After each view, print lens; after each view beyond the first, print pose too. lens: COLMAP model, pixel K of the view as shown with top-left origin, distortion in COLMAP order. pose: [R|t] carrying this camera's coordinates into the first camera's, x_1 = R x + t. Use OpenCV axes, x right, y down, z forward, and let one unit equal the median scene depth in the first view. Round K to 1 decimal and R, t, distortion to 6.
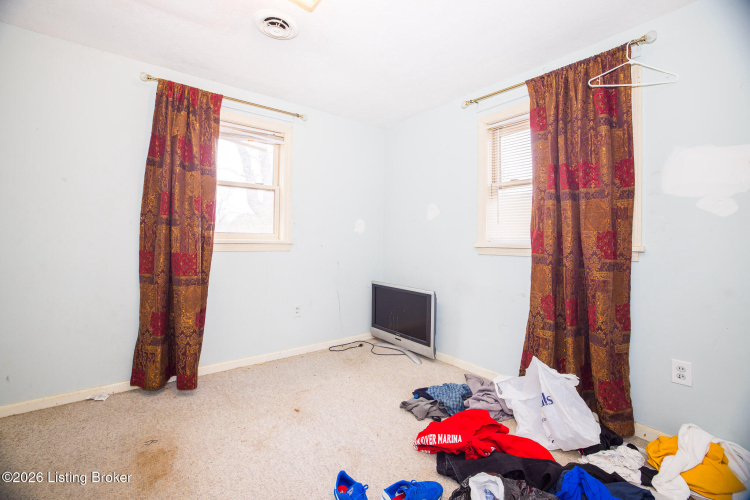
lens RADIAL K [[320.9, 0, 361.0], [0, 320.9, 241.7], [0, 0, 1]] dist [-0.030079, 0.006920]
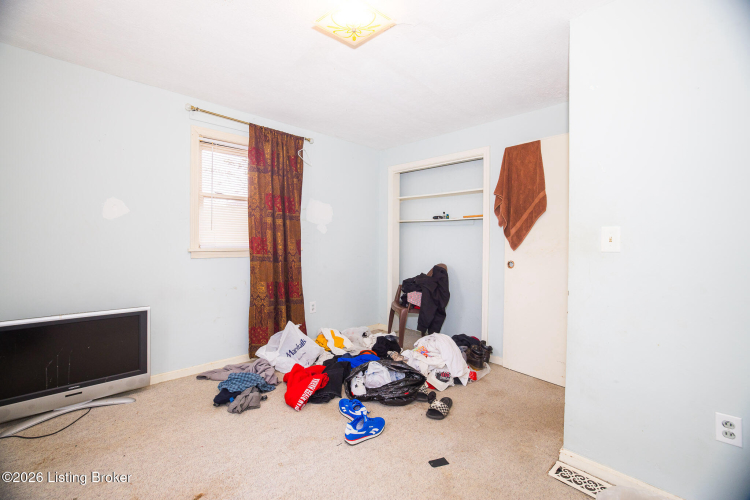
lens RADIAL K [[320.9, 0, 374.4], [0, 320.9, 247.3], [0, 0, 1]] dist [-0.030079, 0.006920]
pose [[-0.129047, -0.027600, 0.991254, -0.776673], [-0.003540, 0.999619, 0.027372, -0.029179], [-0.991632, 0.000023, -0.129096, 0.594746]]
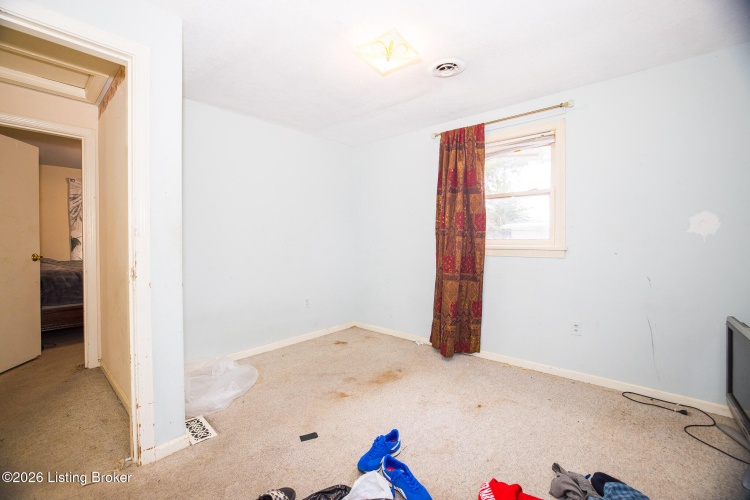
lens RADIAL K [[320.9, 0, 371.5], [0, 320.9, 245.9], [0, 0, 1]] dist [-0.030079, 0.006920]
pose [[0.210785, 0.001050, -0.977532, 0.640388], [-0.006845, 0.999976, -0.000402, -0.002147], [0.977509, 0.006776, 0.210787, 0.352438]]
